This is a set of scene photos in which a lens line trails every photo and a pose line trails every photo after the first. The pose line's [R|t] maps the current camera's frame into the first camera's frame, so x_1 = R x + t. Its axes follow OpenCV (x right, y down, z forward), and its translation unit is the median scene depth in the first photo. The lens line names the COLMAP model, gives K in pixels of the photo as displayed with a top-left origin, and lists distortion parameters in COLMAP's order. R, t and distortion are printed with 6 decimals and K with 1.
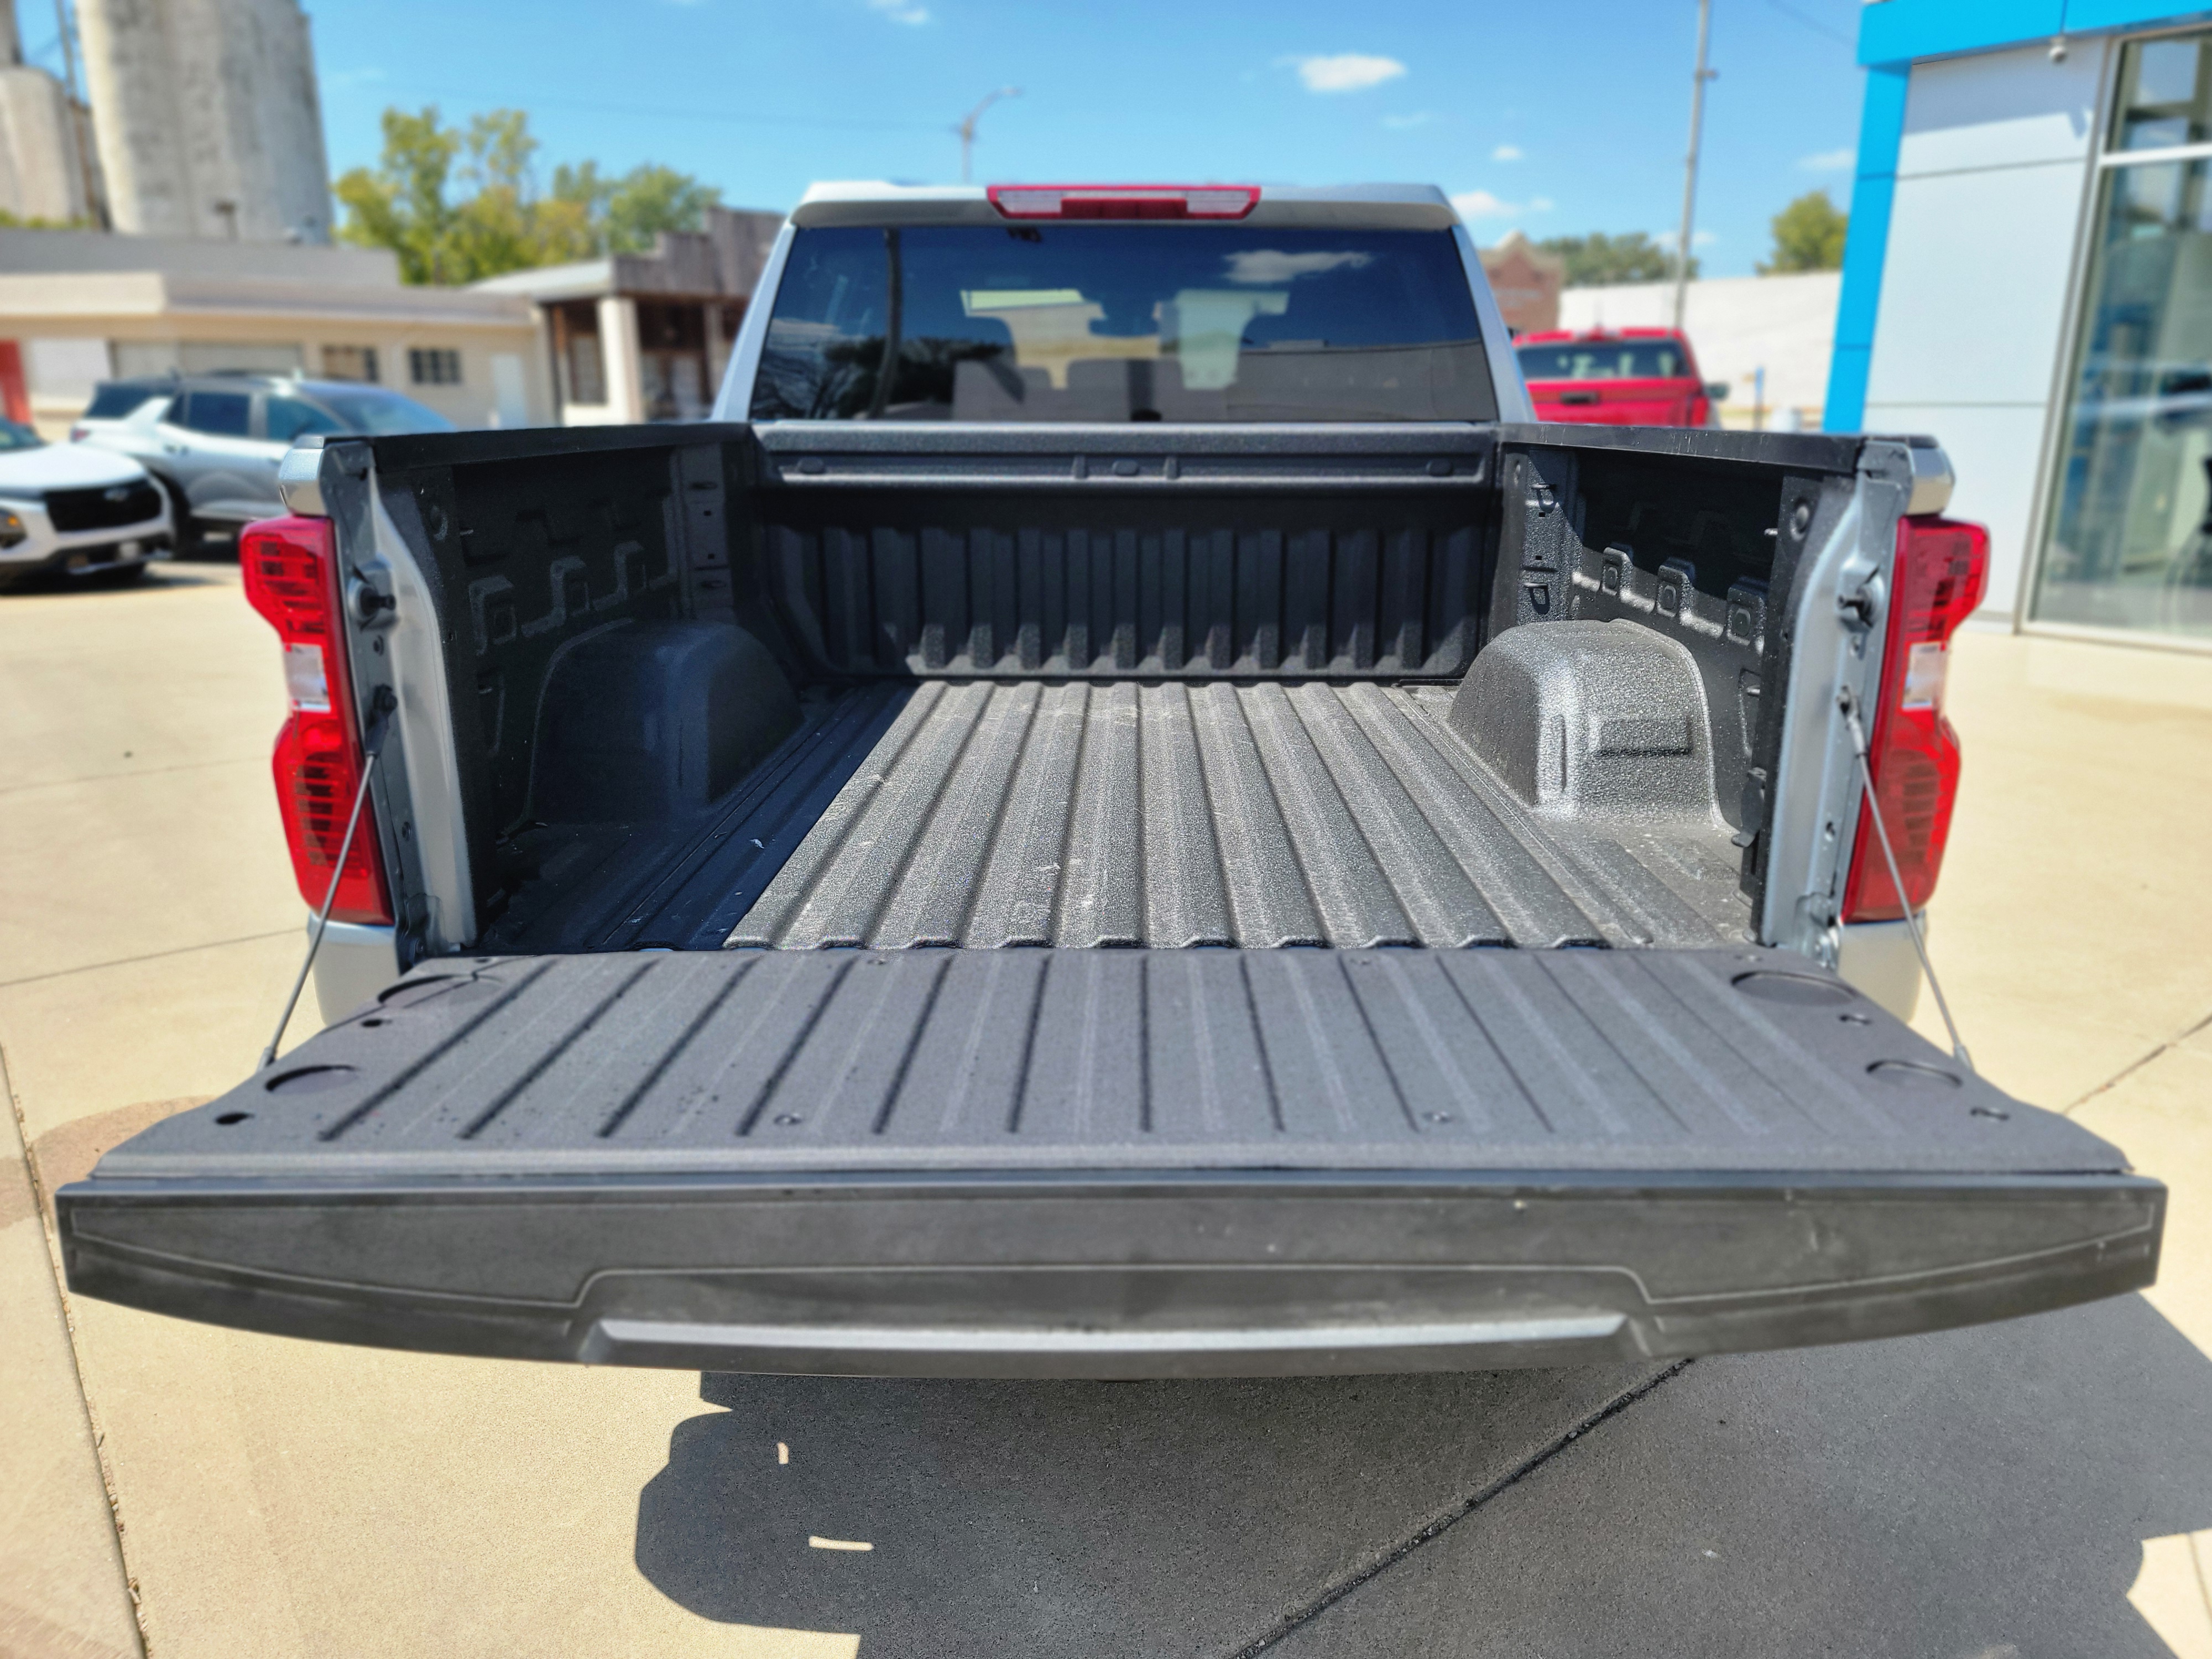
lens RADIAL K [[1545.4, 0, 1145.1], [0, 1545.4, 785.5], [0, 0, 1]] dist [0.074053, -0.068579]
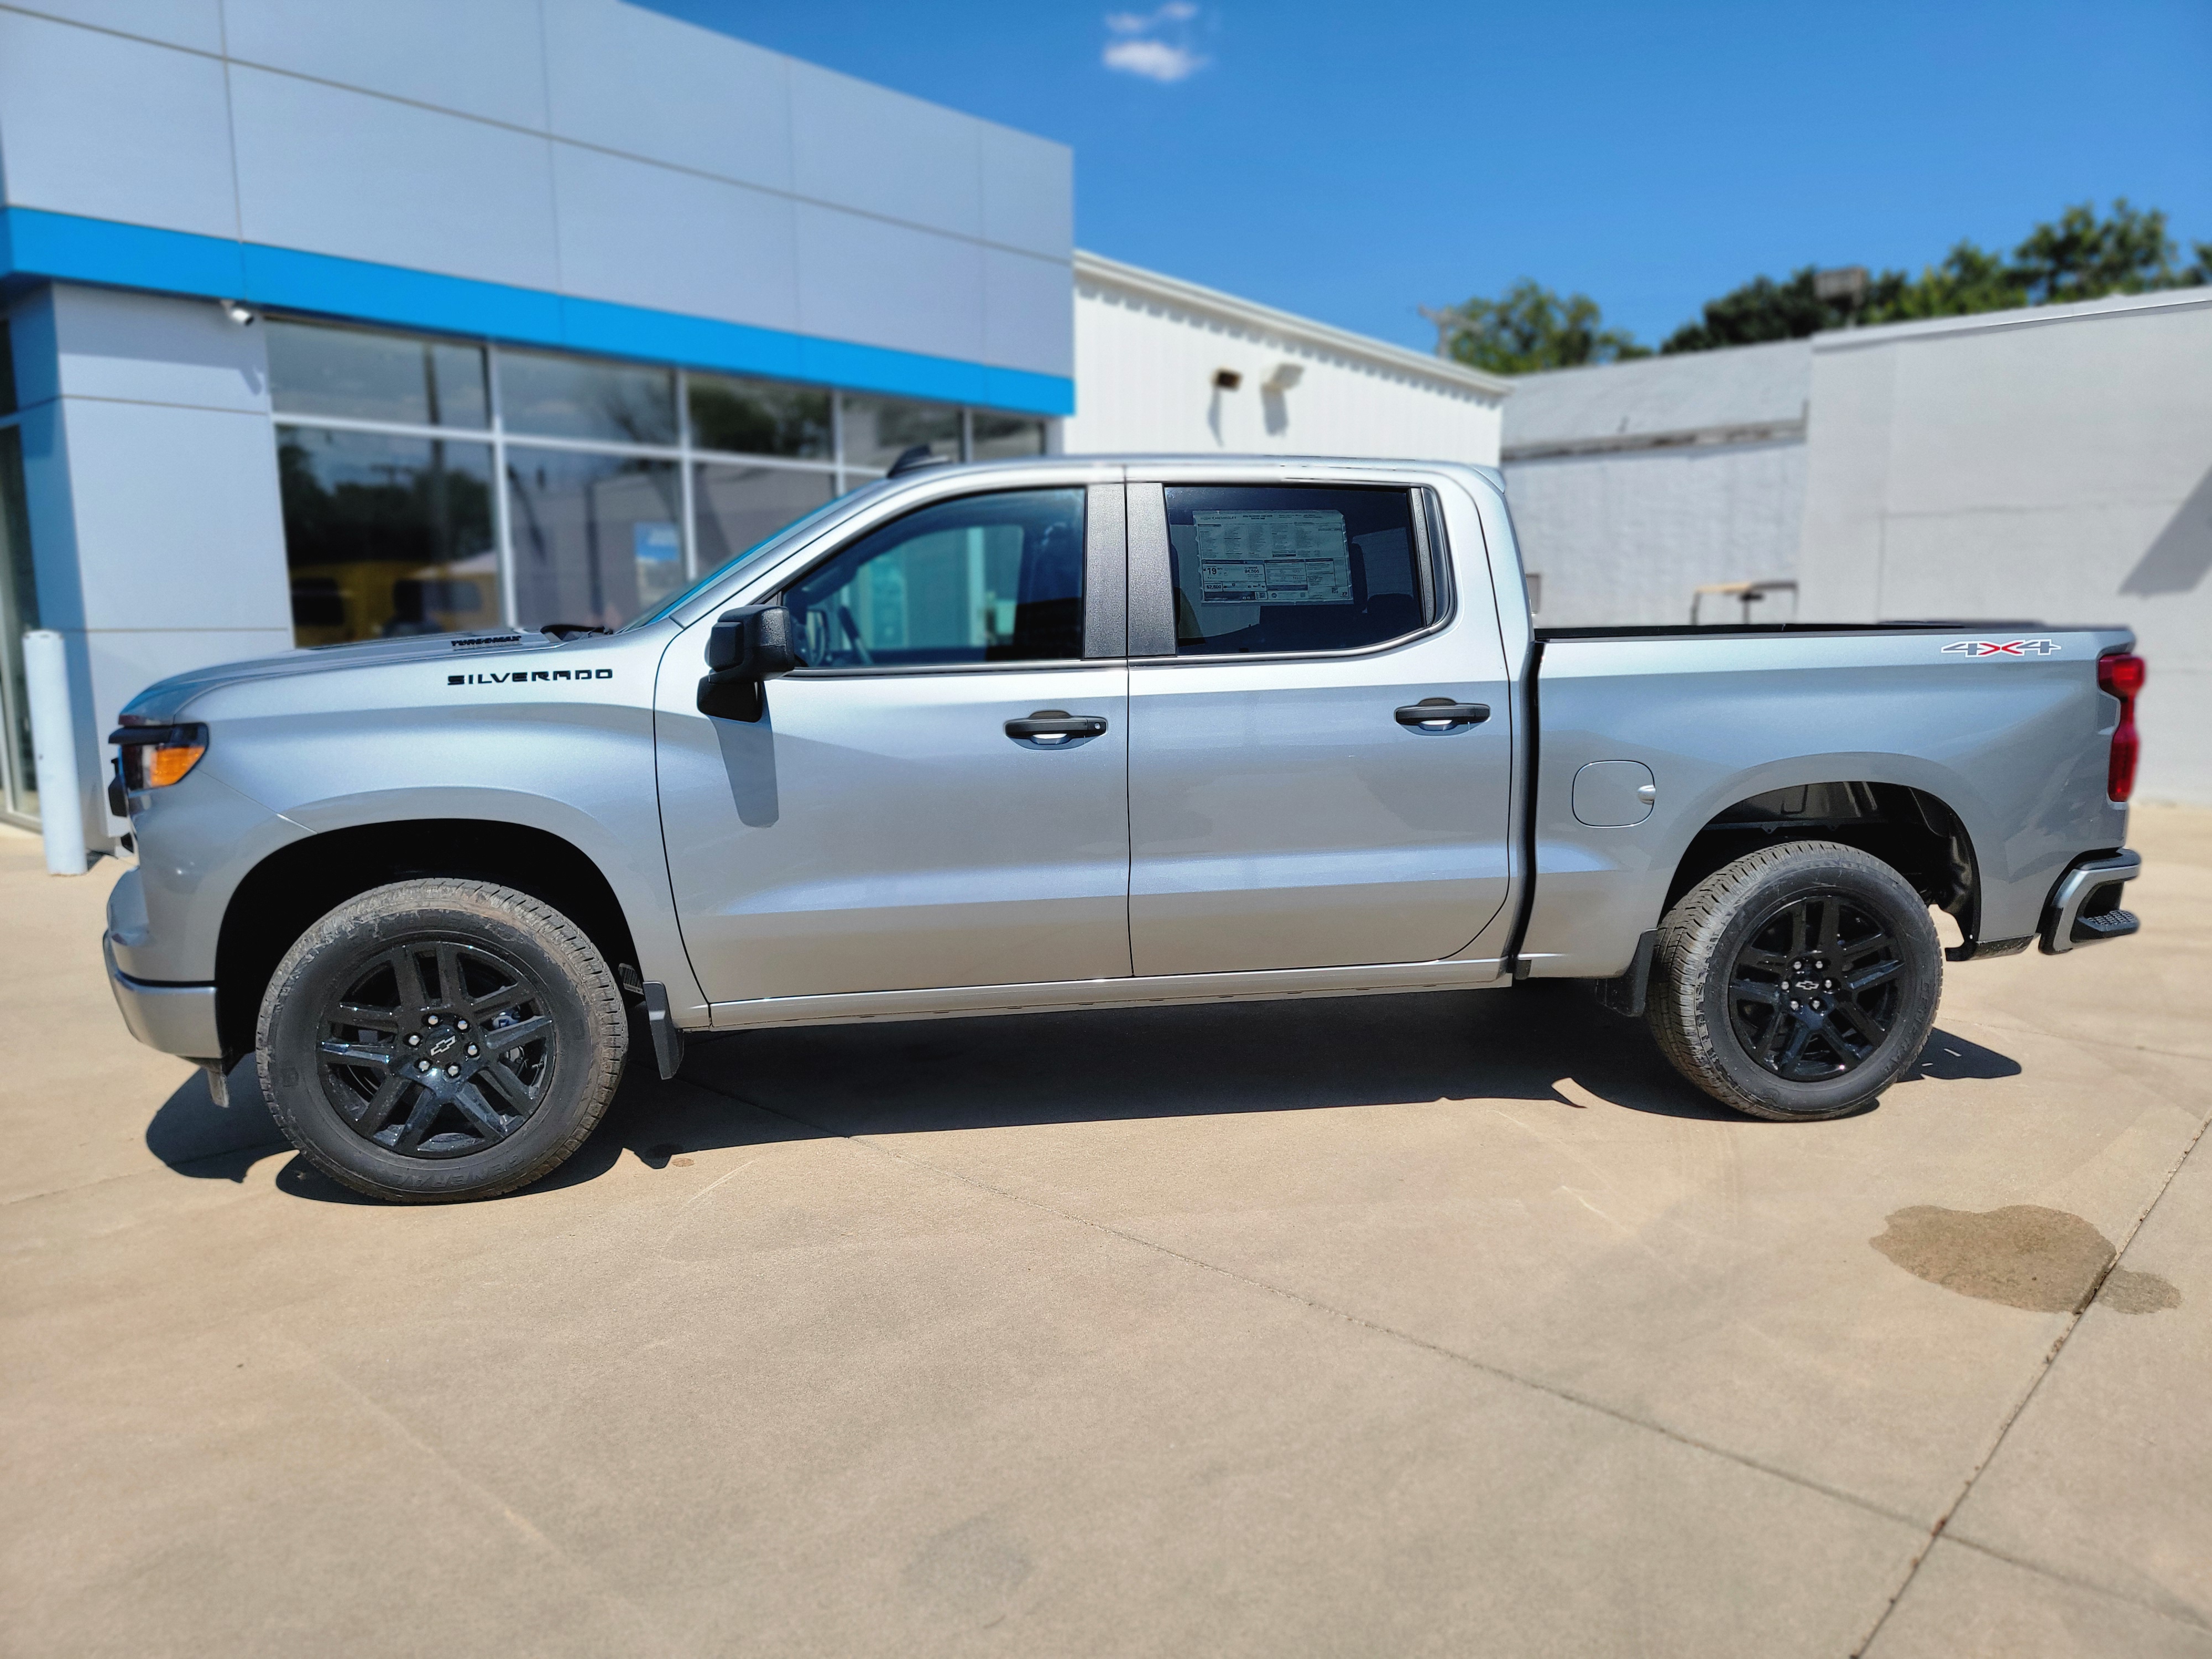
lens RADIAL K [[1545.4, 0, 1106.2], [0, 1545.4, 811.1], [0, 0, 1]] dist [0.074053, -0.068579]
pose [[-0.147161, -0.138917, 0.979309, -0.488232], [0.254289, 0.951496, 0.173184, -0.130657], [-0.955867, 0.274513, -0.104698, 0.478412]]
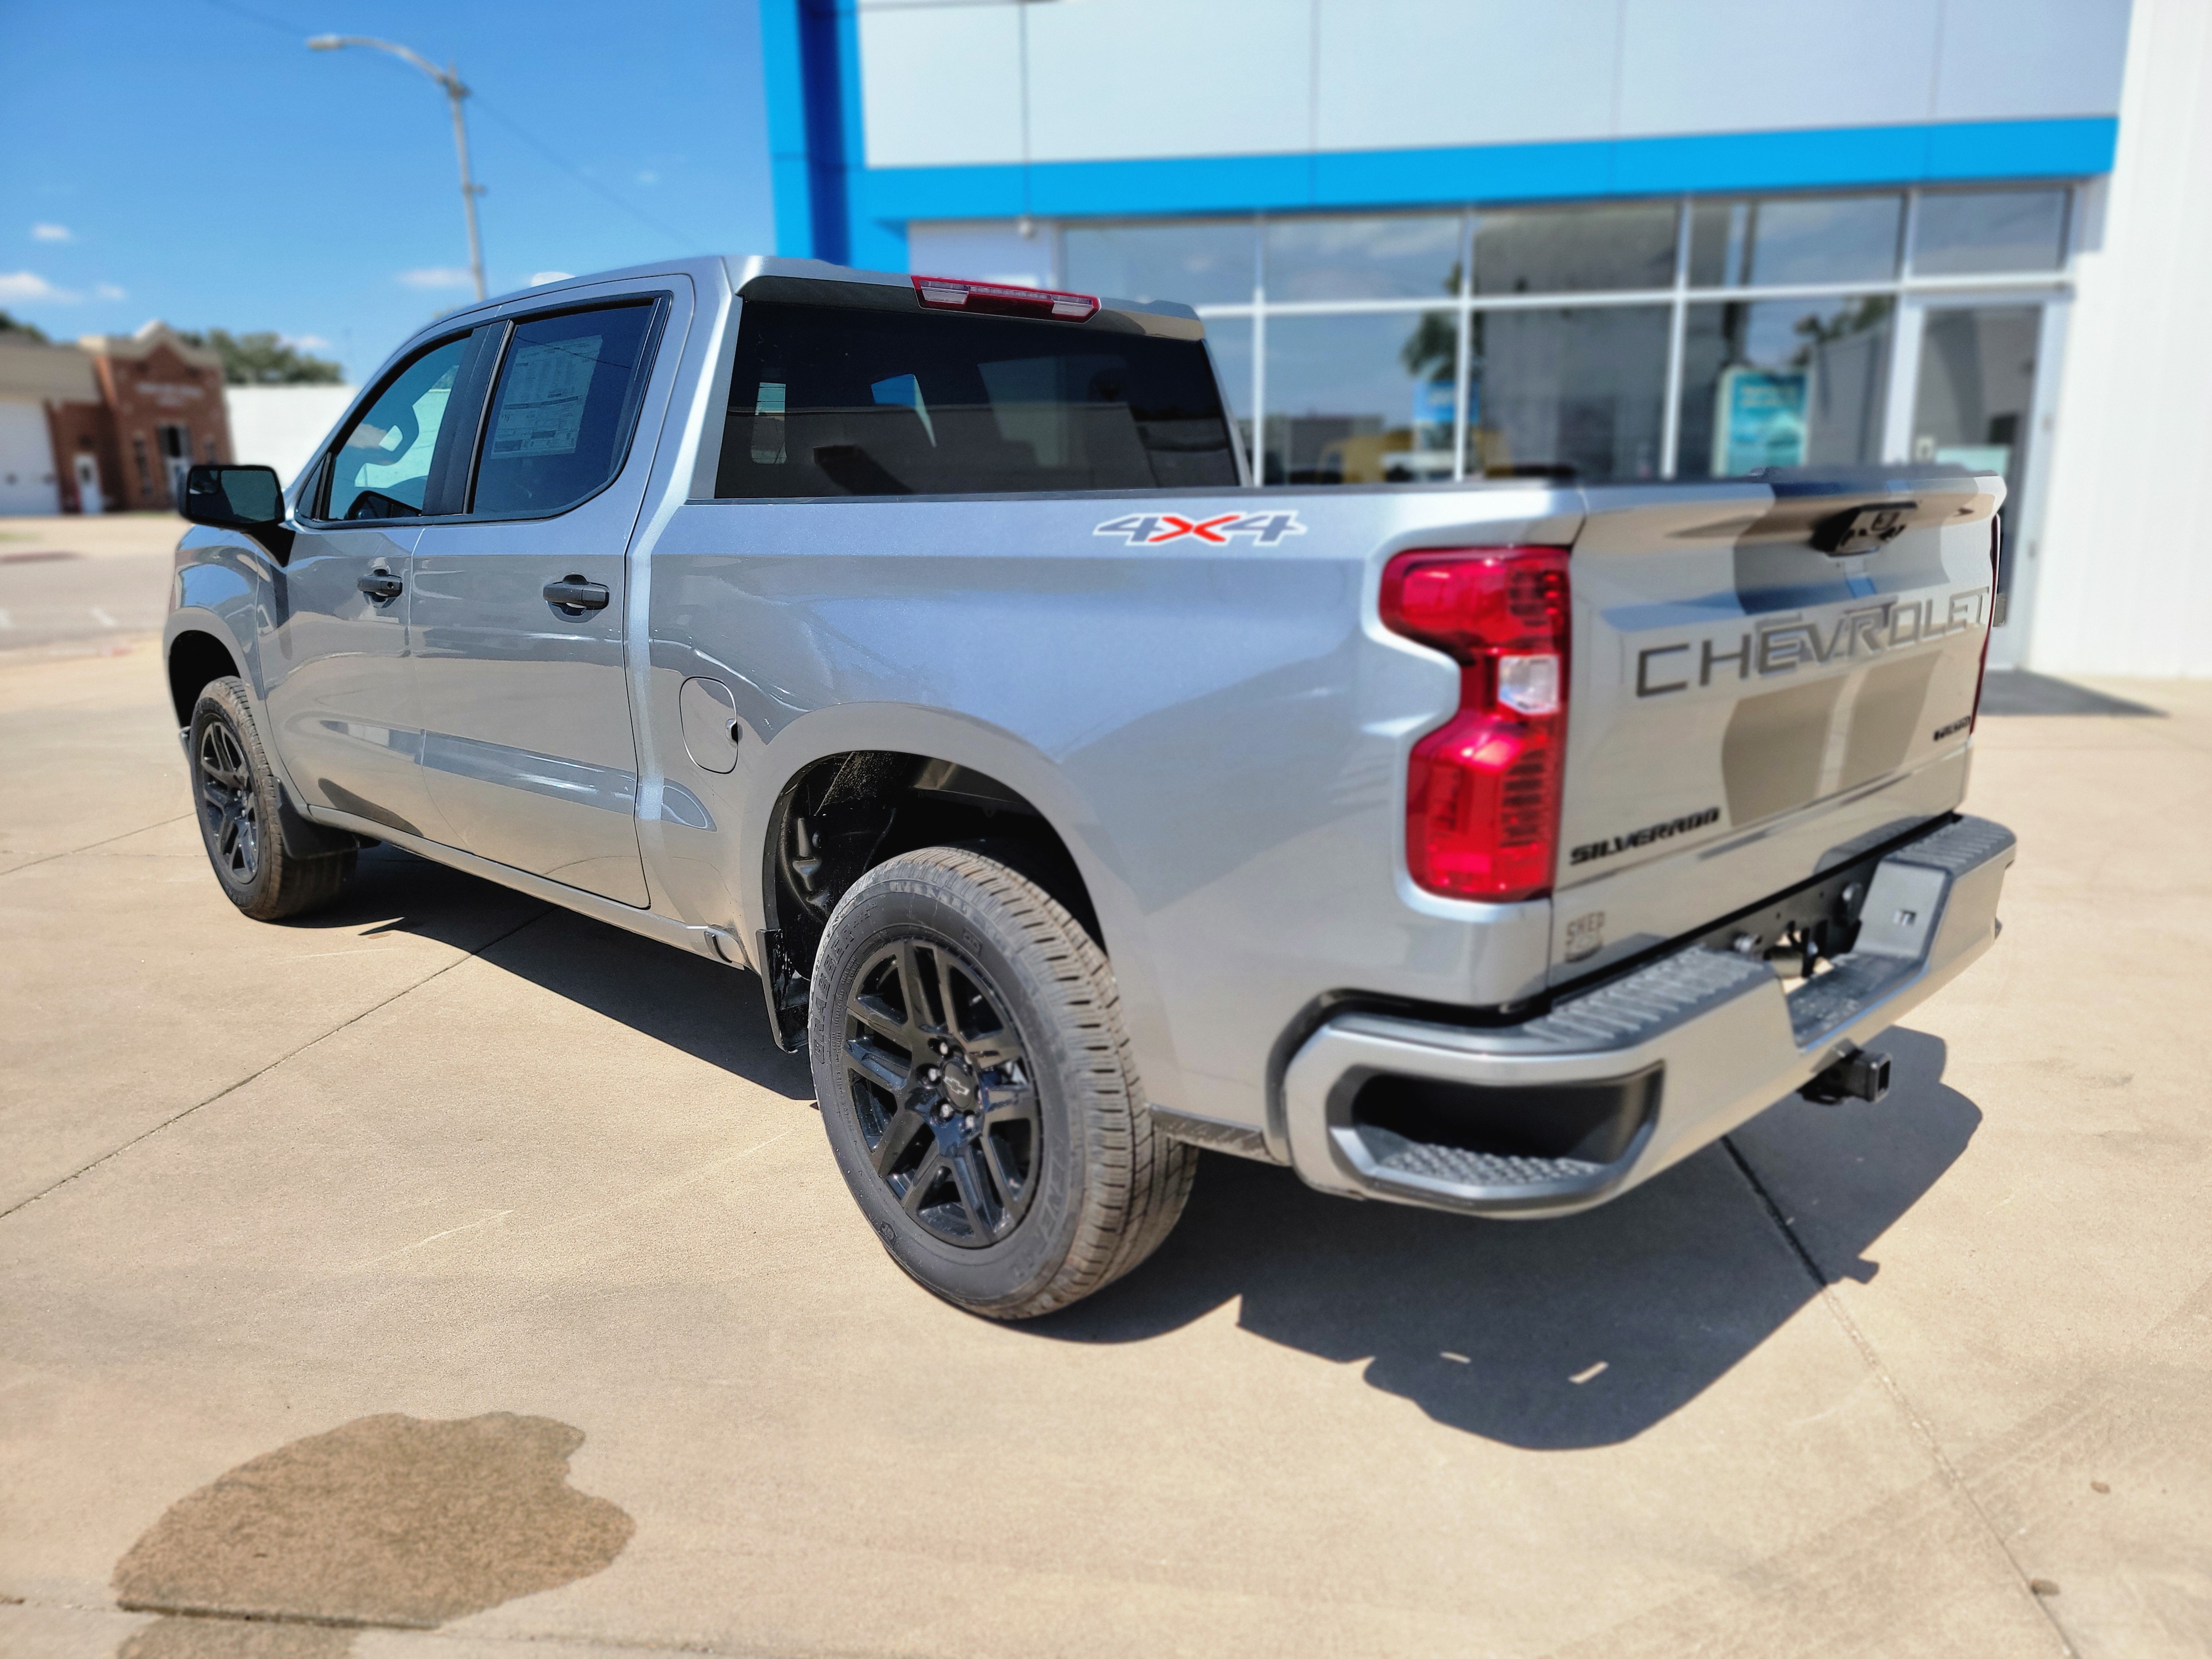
lens RADIAL K [[1545.4, 0, 1099.5], [0, 1545.4, 795.3], [0, 0, 1]] dist [0.074053, -0.068579]
pose [[0.703727, -0.148765, 0.694721, -0.262614], [0.189605, 0.981693, 0.018154, -0.012023], [-0.684703, 0.118947, 0.719050, 0.067207]]
